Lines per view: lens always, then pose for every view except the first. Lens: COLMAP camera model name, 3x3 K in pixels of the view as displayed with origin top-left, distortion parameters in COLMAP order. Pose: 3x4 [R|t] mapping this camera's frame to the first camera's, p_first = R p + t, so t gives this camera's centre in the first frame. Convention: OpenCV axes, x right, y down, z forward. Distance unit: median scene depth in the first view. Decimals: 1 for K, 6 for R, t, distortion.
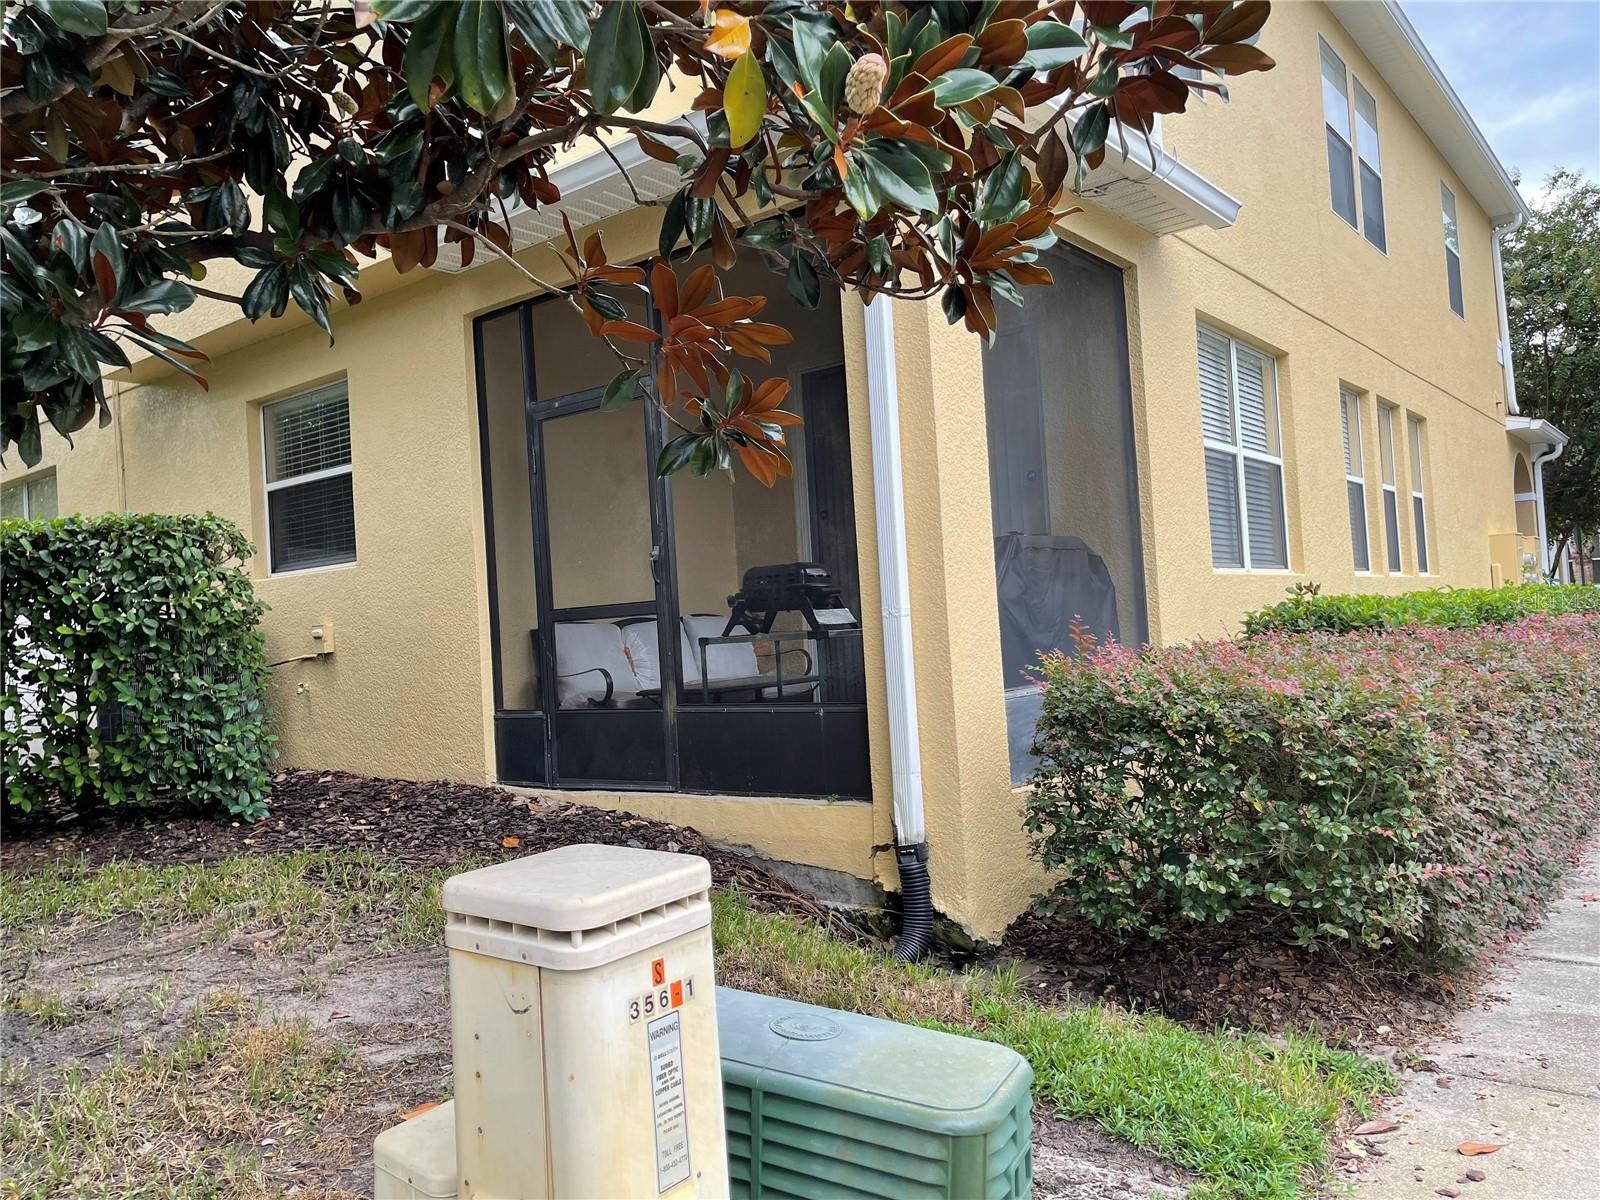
lens RADIAL K [[1202.1, 0, 800.0], [0, 1202.1, 600.0], [0, 0, 1]] dist [0.040656, -0.084574]
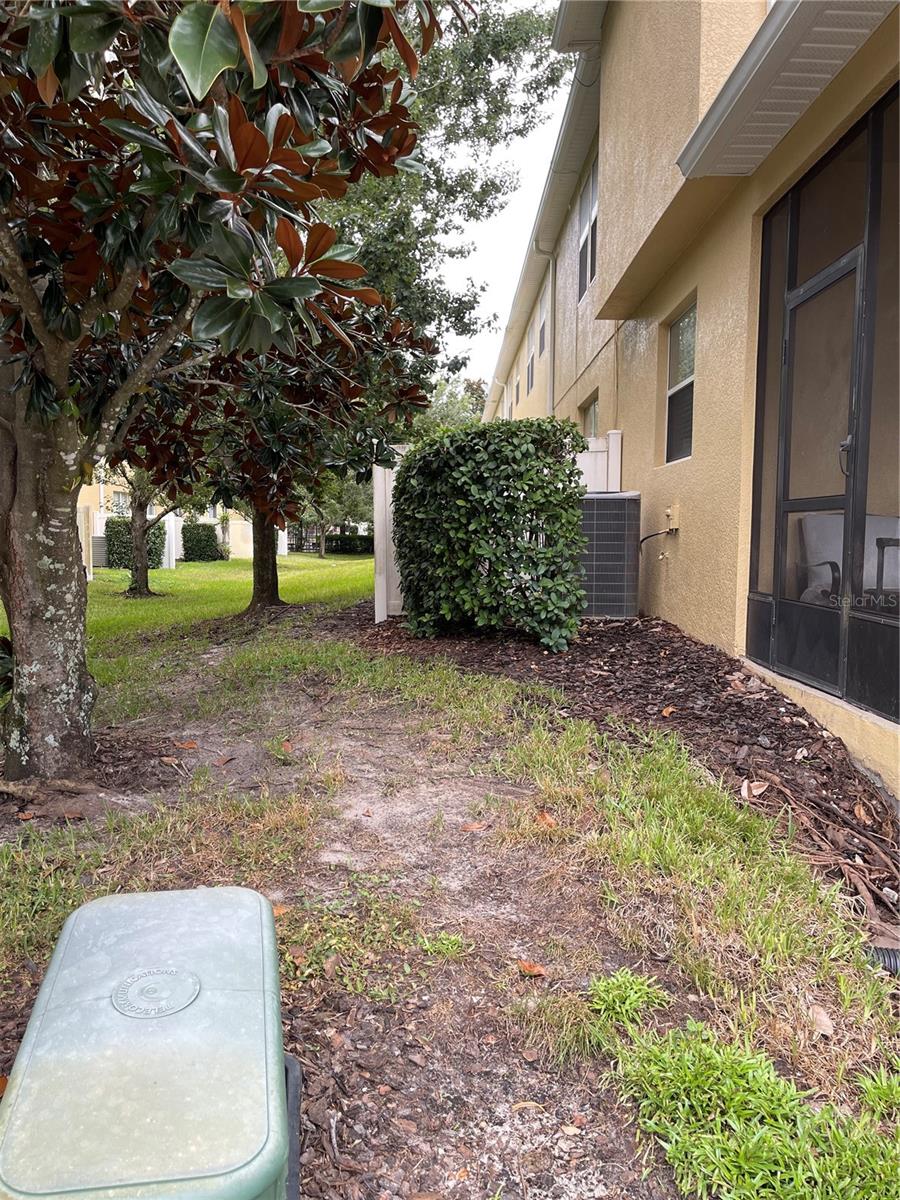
lens RADIAL K [[901.6, 0, 450.0], [0, 901.6, 600.0], [0, 0, 1]] dist [0.040656, -0.084574]
pose [[0.620577, 0.120831, -0.774780, 0.240429], [-0.020029, 0.990176, 0.138381, -0.008774], [0.783890, -0.070358, 0.616901, 0.307799]]
